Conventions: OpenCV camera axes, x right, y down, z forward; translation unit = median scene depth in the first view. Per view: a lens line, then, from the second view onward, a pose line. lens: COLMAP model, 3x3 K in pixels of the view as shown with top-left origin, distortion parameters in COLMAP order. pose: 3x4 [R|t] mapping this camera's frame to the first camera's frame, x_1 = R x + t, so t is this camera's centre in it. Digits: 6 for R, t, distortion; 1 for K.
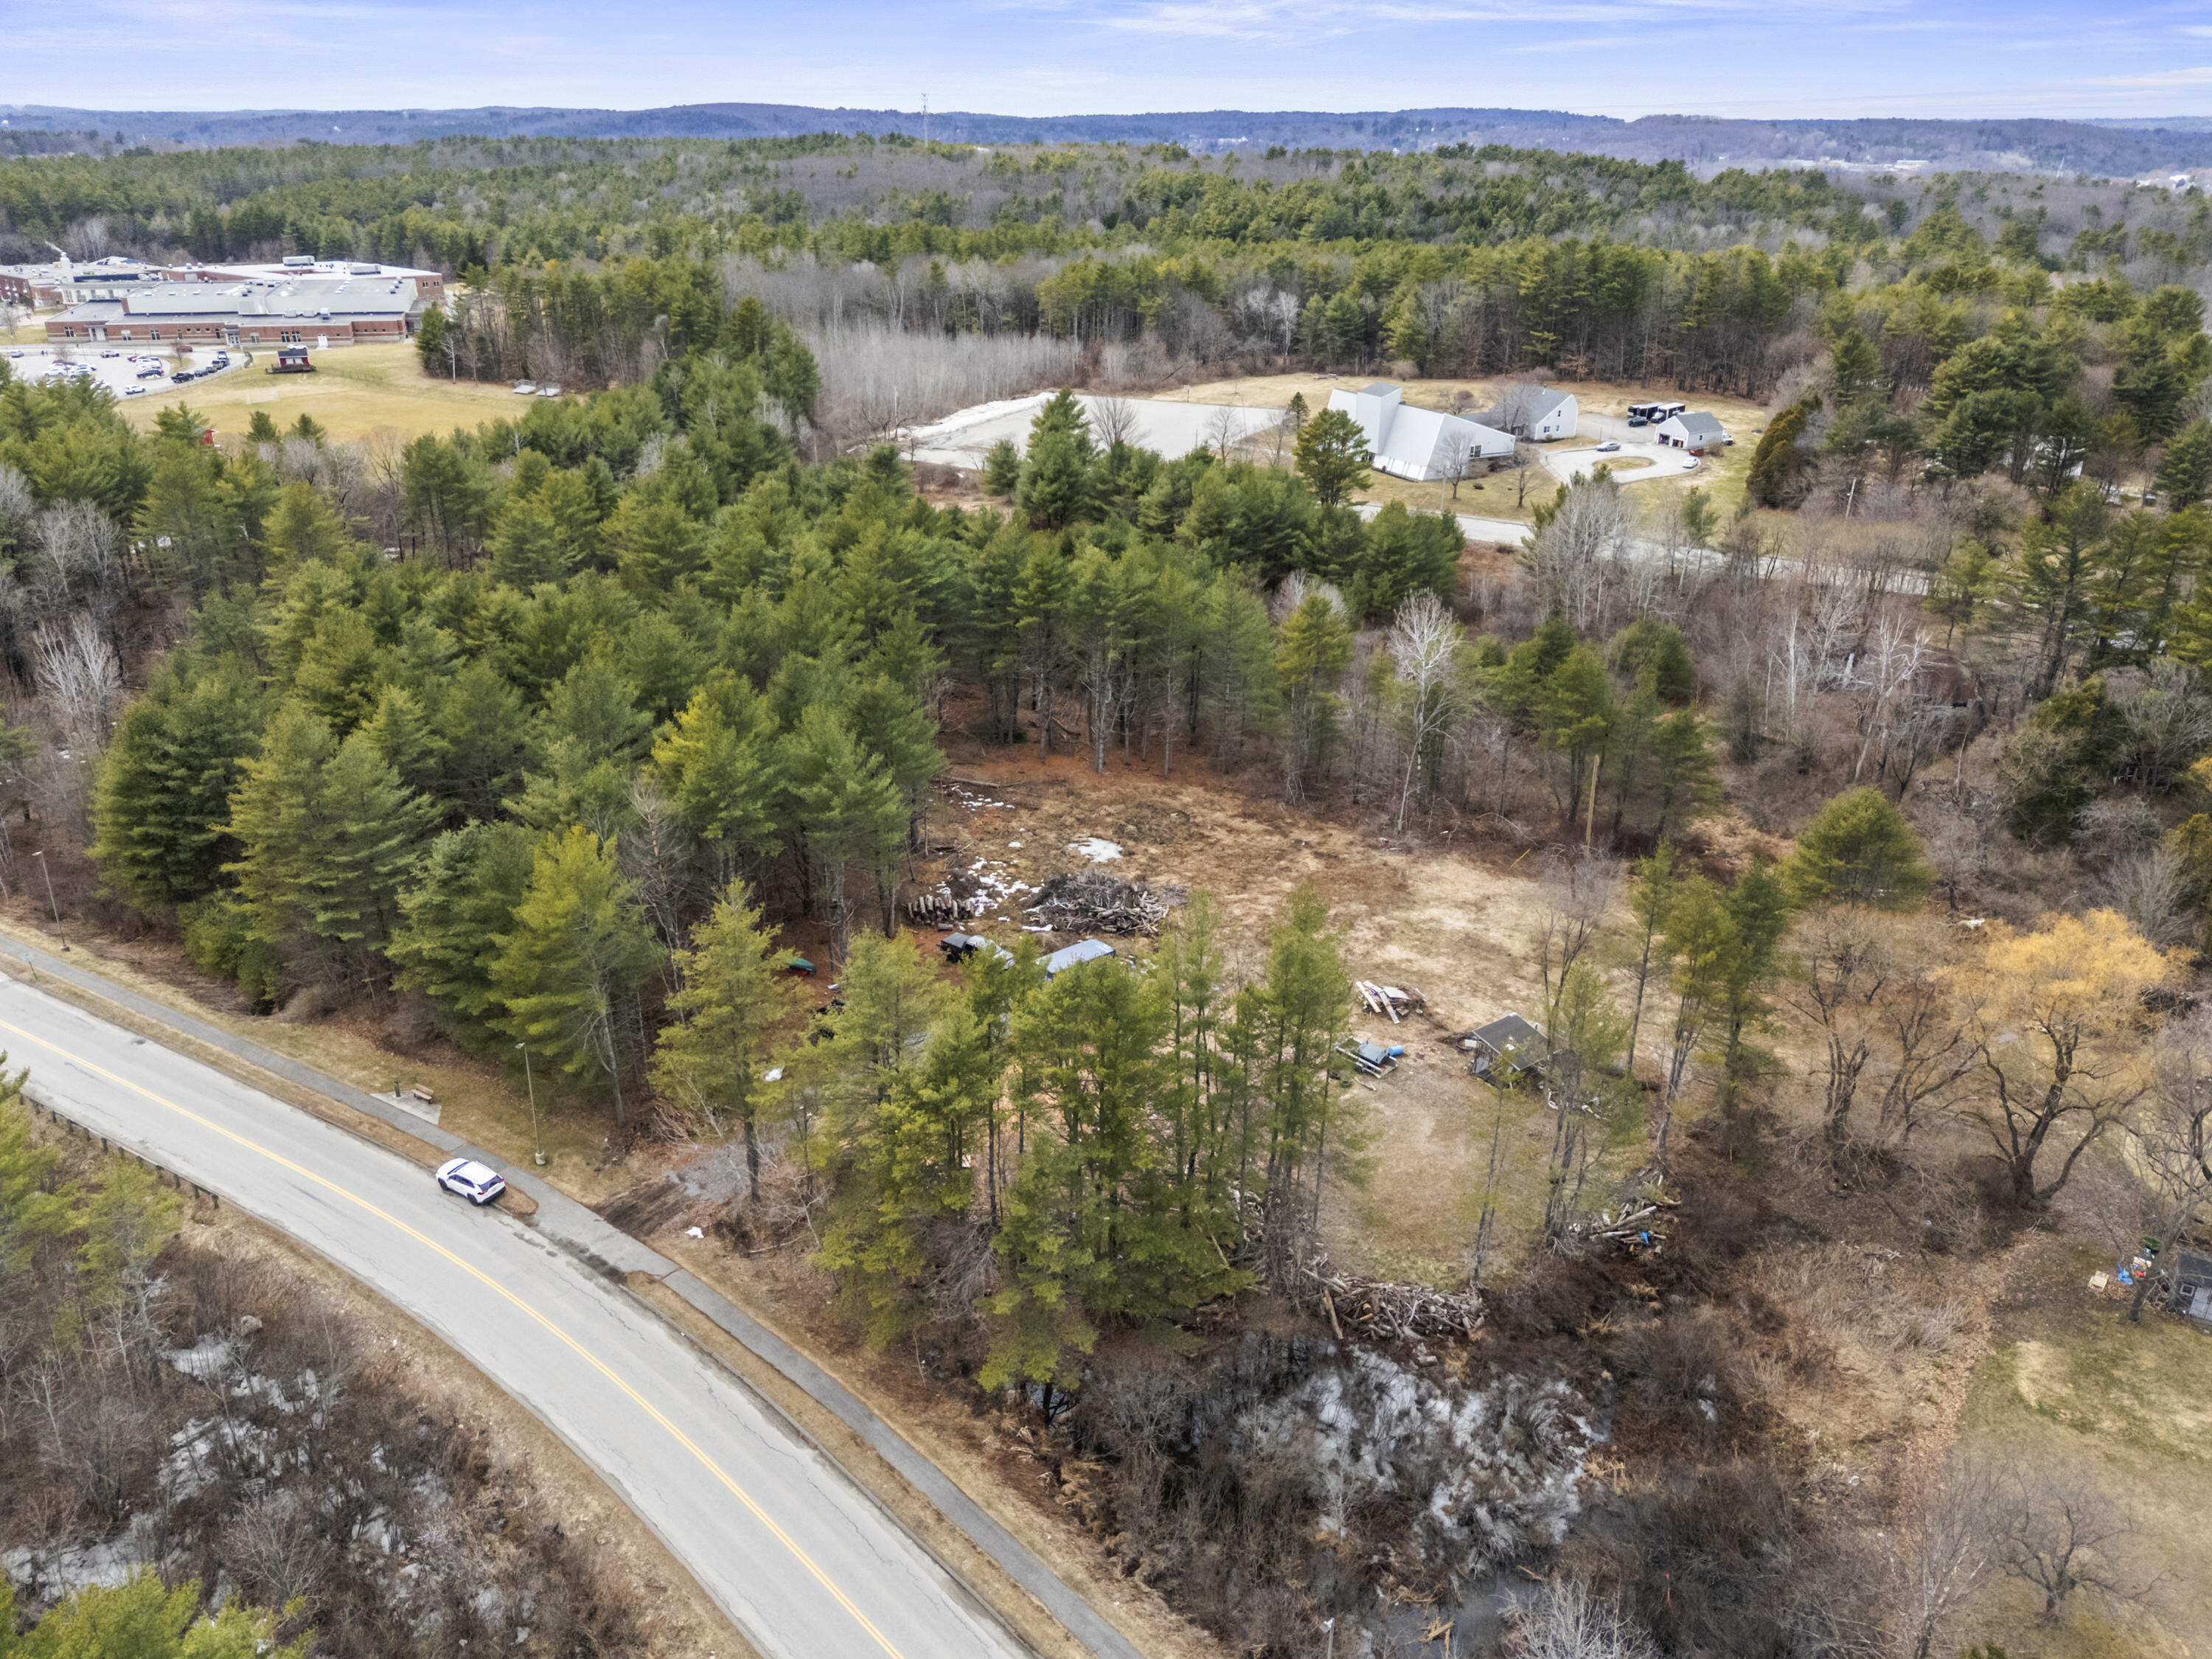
lens RADIAL K [[1605.7, 0, 1103.3], [0, 1605.7, 836.1], [0, 0, 1]] dist [0.069936, -0.056308]
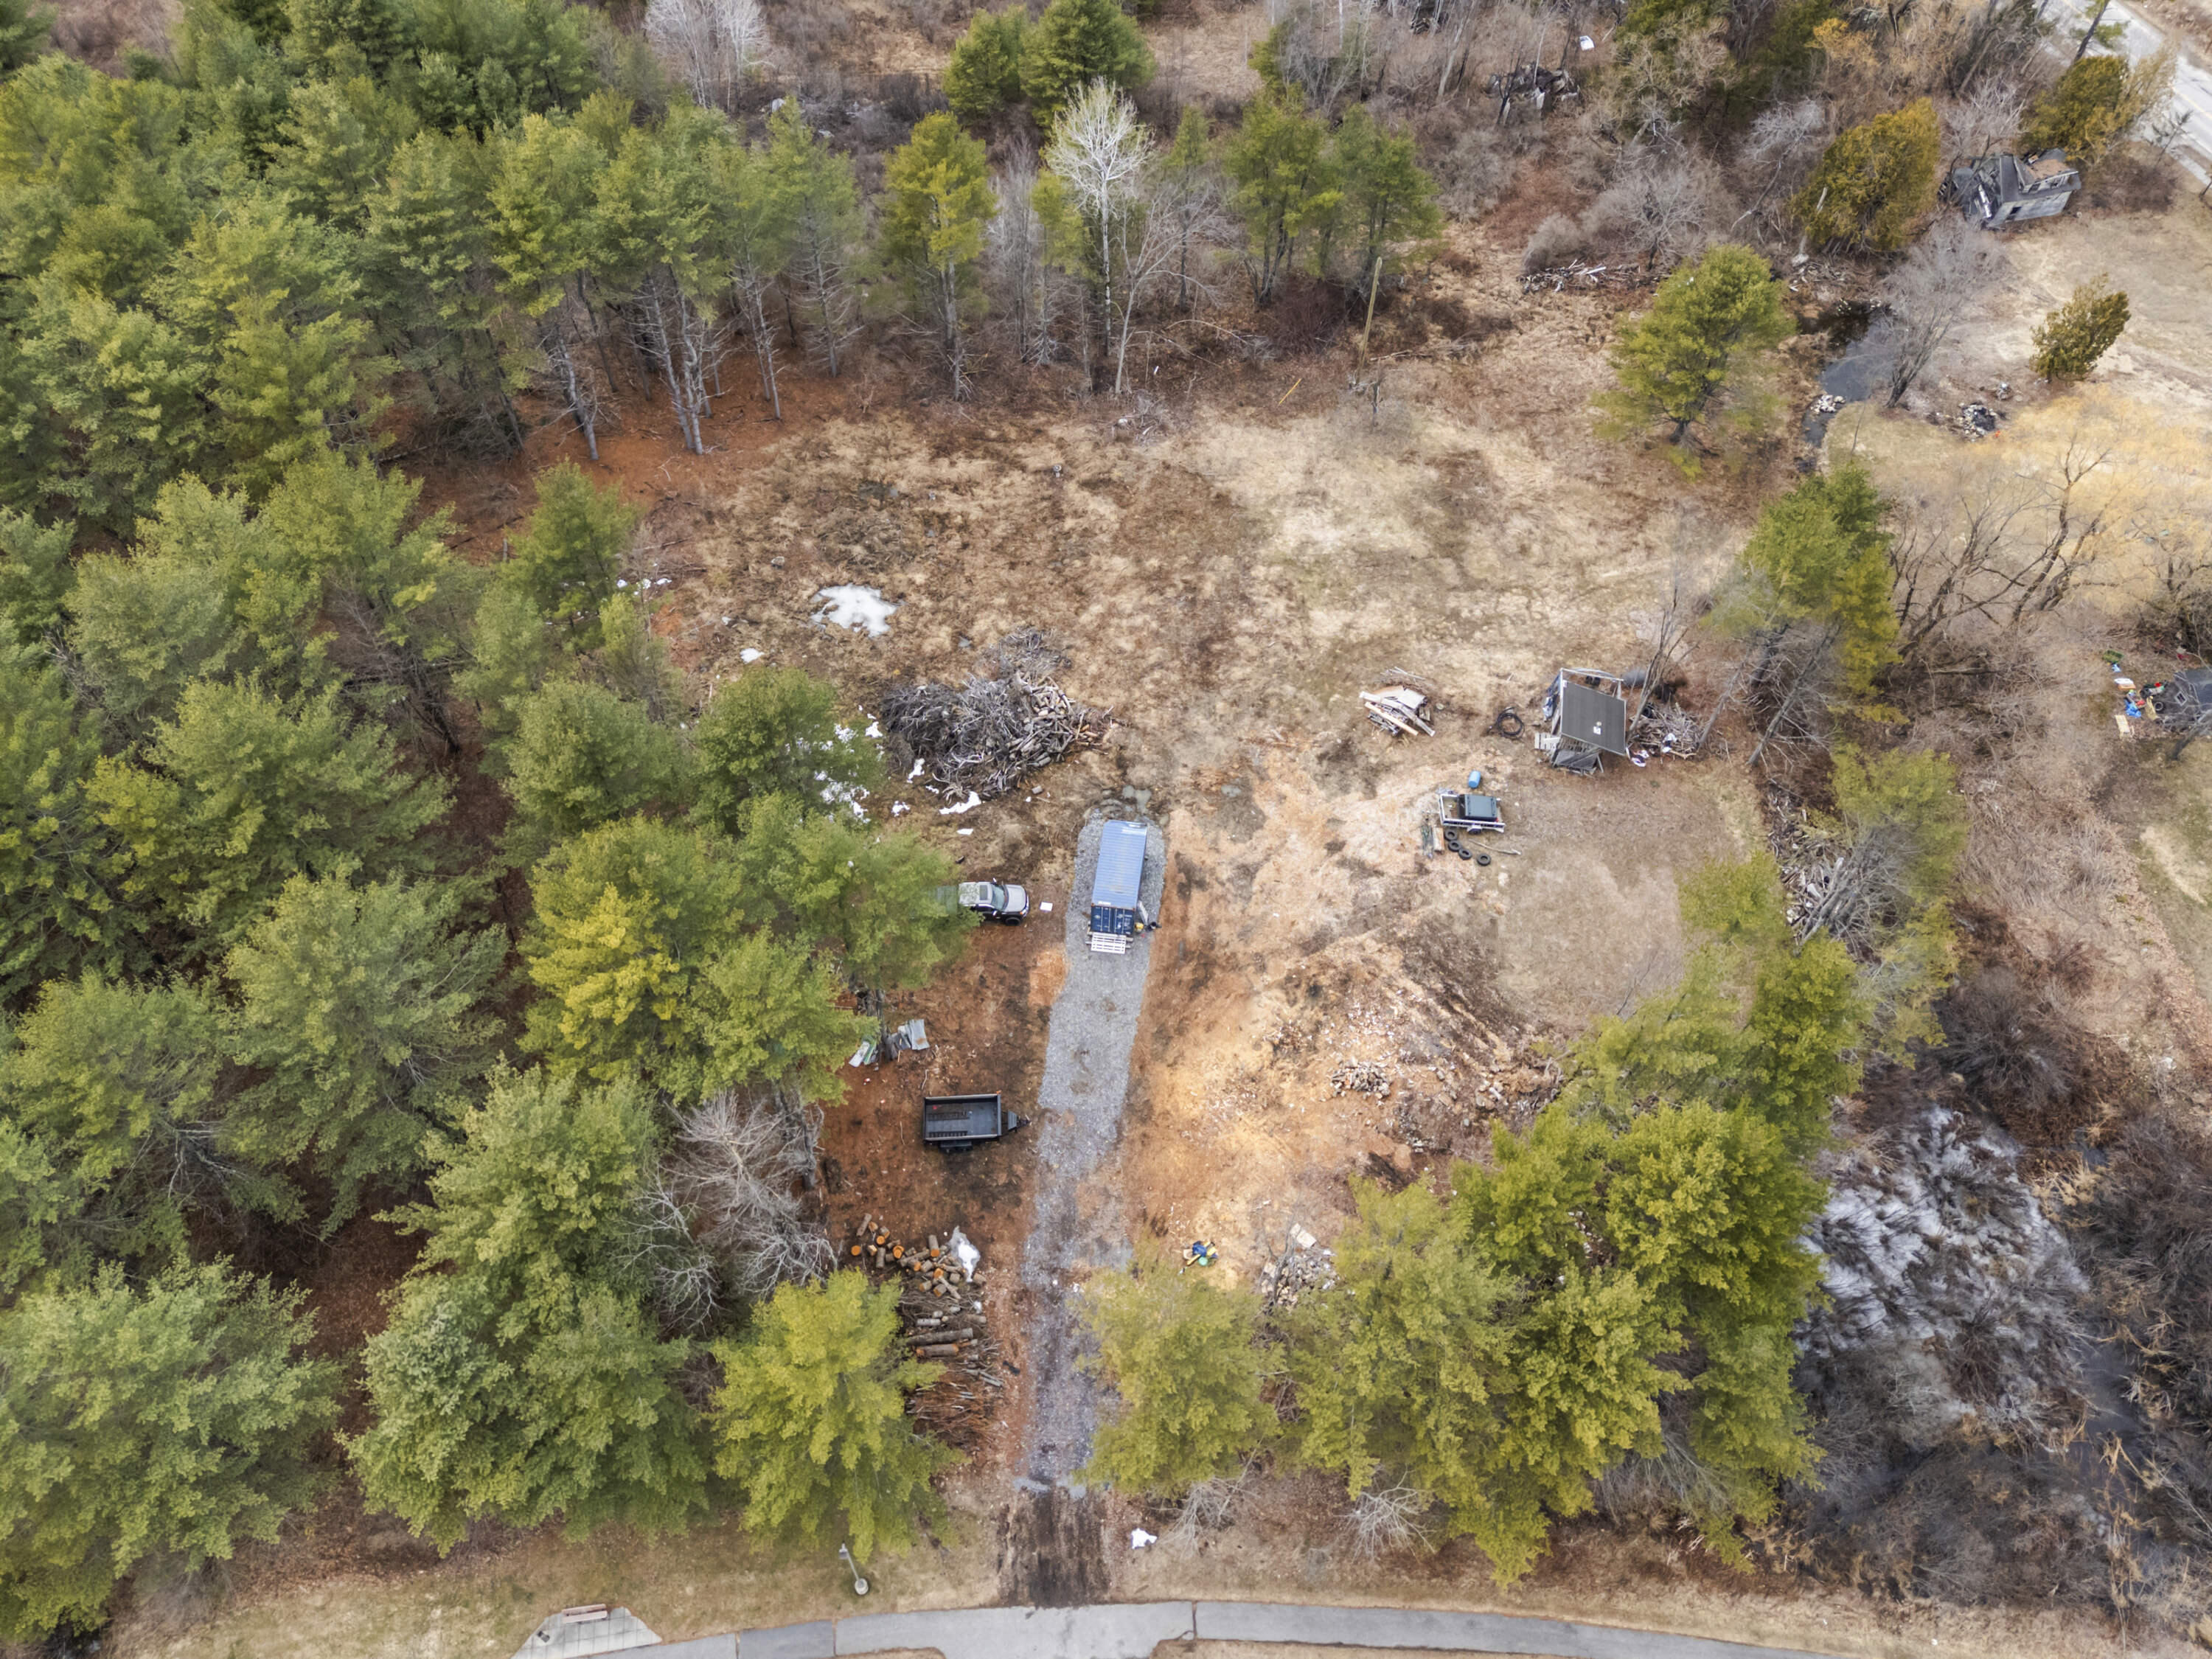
lens RADIAL K [[1605.7, 0, 1103.3], [0, 1605.7, 836.1], [0, 0, 1]] dist [0.069936, -0.056308]
pose [[0.767608, -0.515654, 0.380631, -0.383118], [0.245862, 0.785356, 0.568126, -0.462438], [-0.591887, -0.342516, 0.729625, 0.546918]]
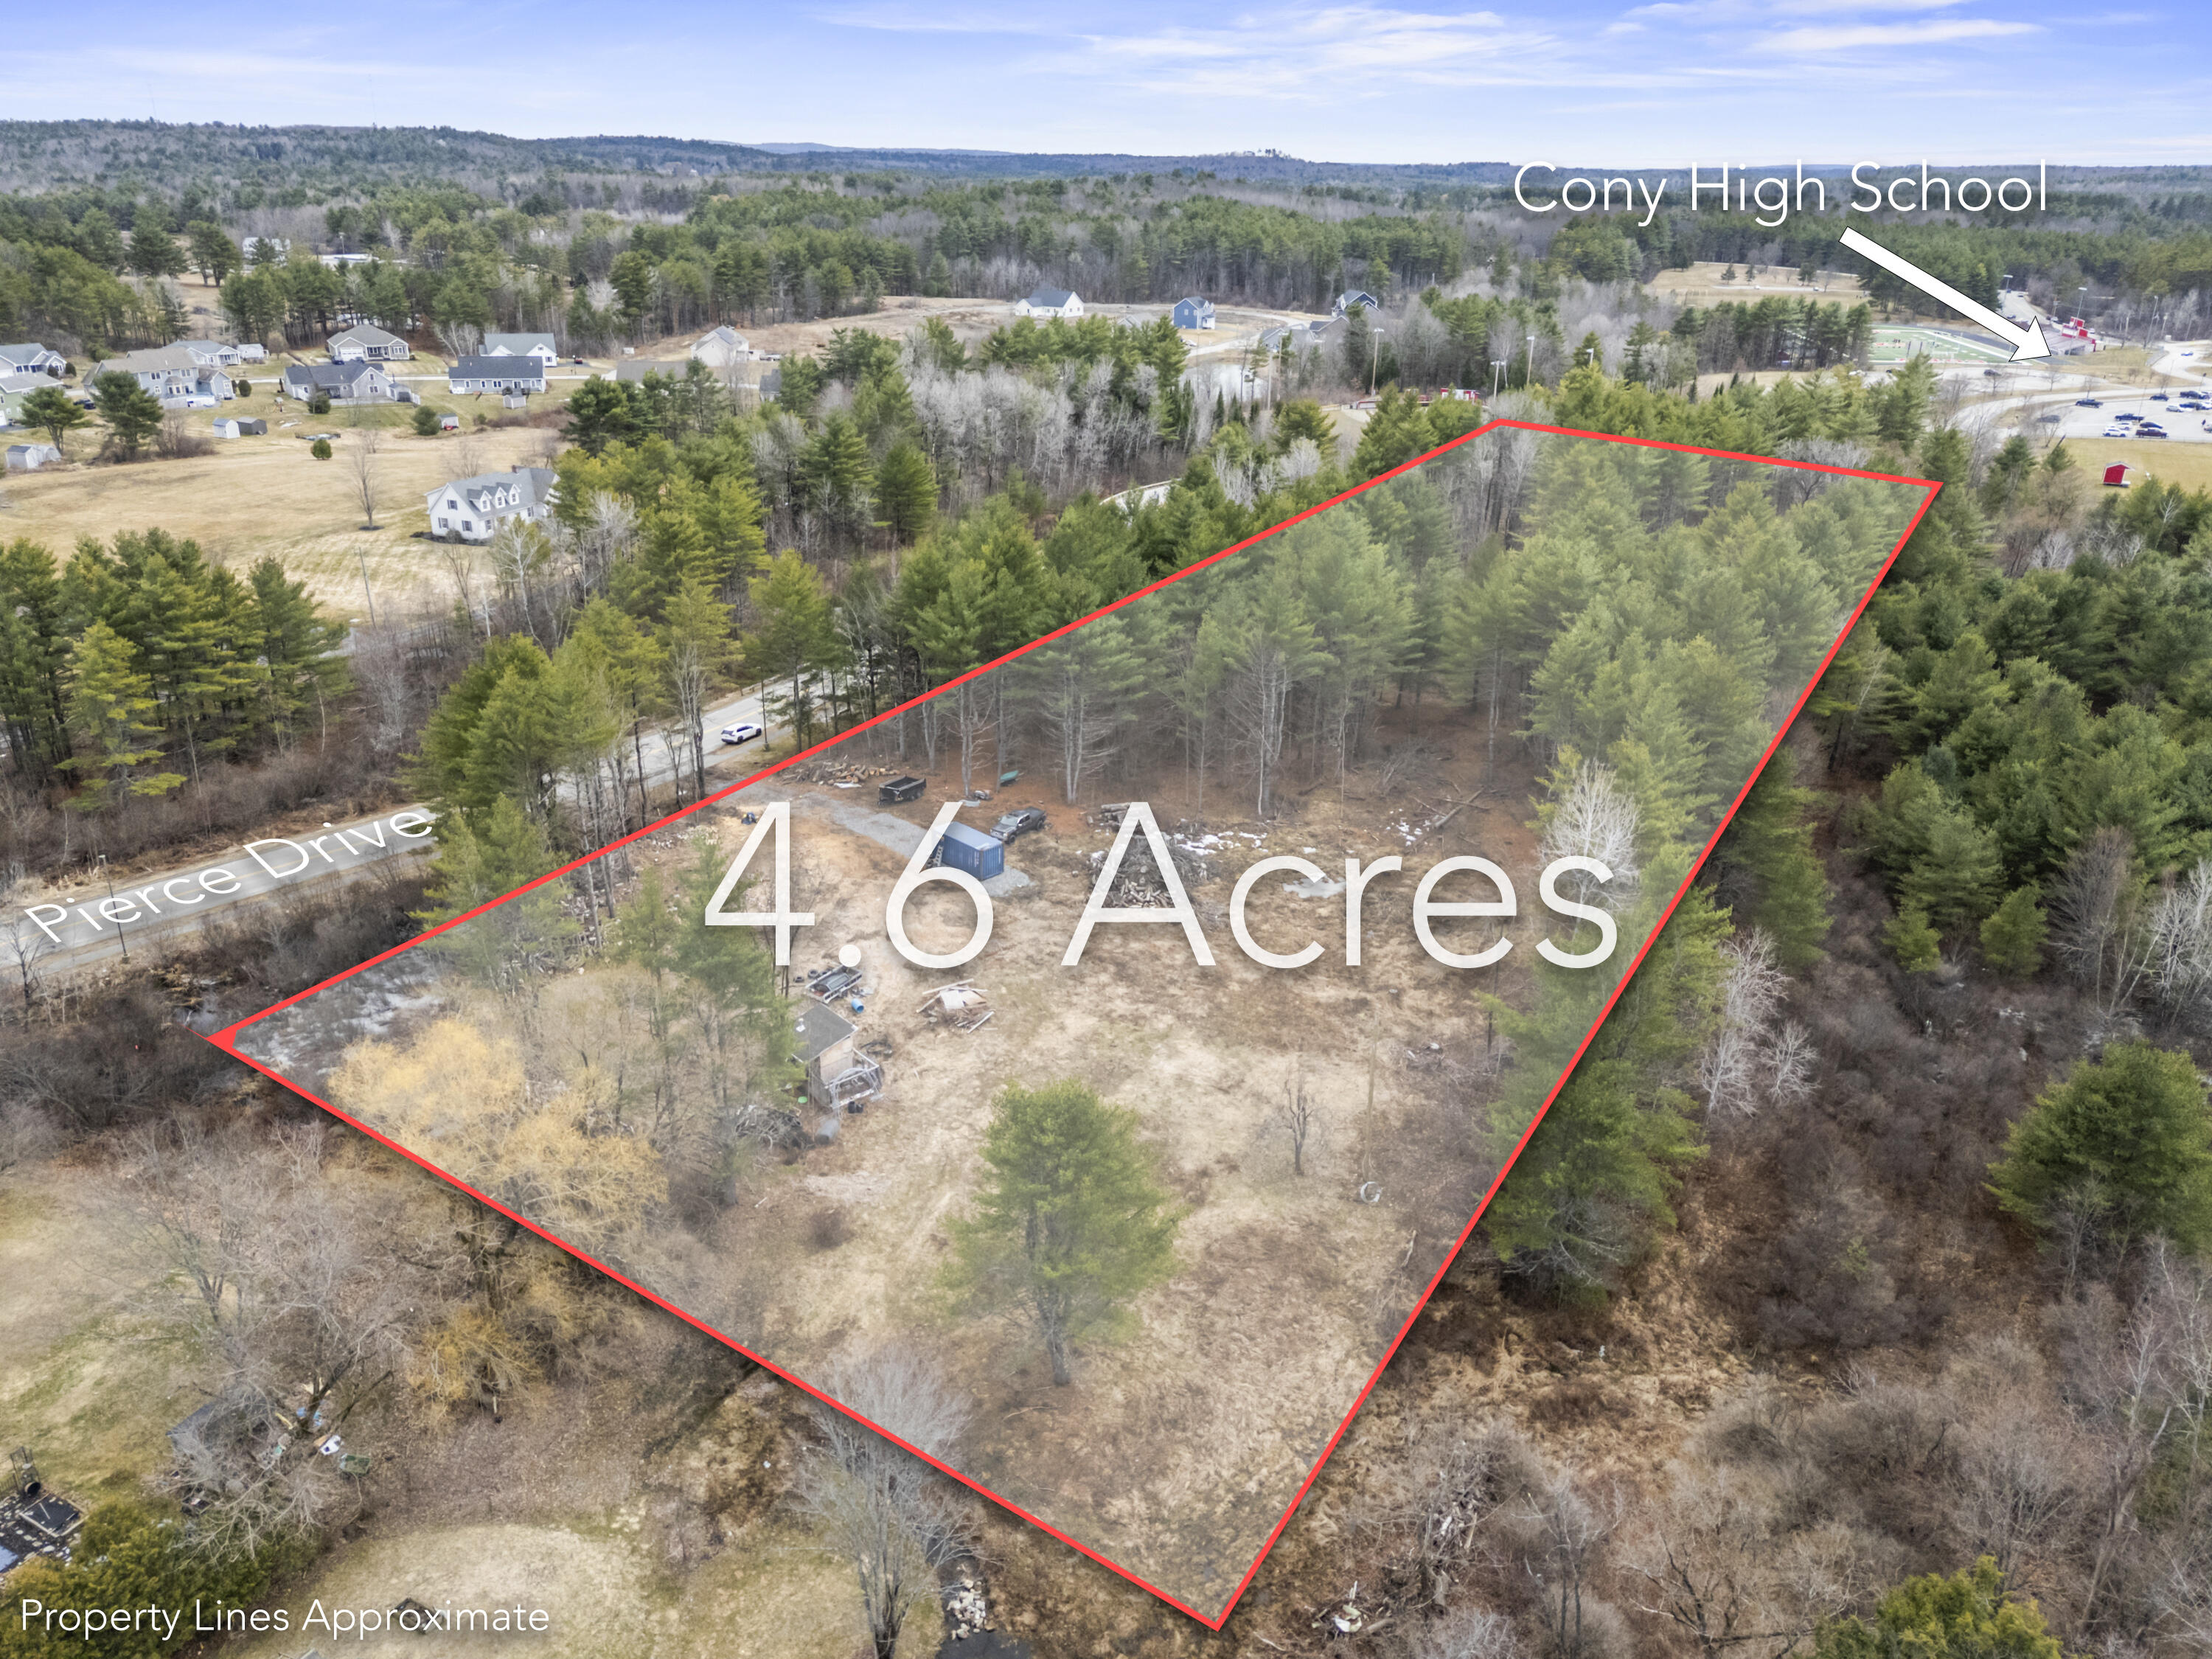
lens RADIAL K [[1605.7, 0, 1103.3], [0, 1605.7, 836.1], [0, 0, 1]] dist [0.069936, -0.056308]
pose [[0.062040, 0.382111, -0.922031, 1.166294], [-0.427465, 0.844966, 0.321411, -0.401981], [0.901901, 0.374196, 0.215761, 1.011346]]
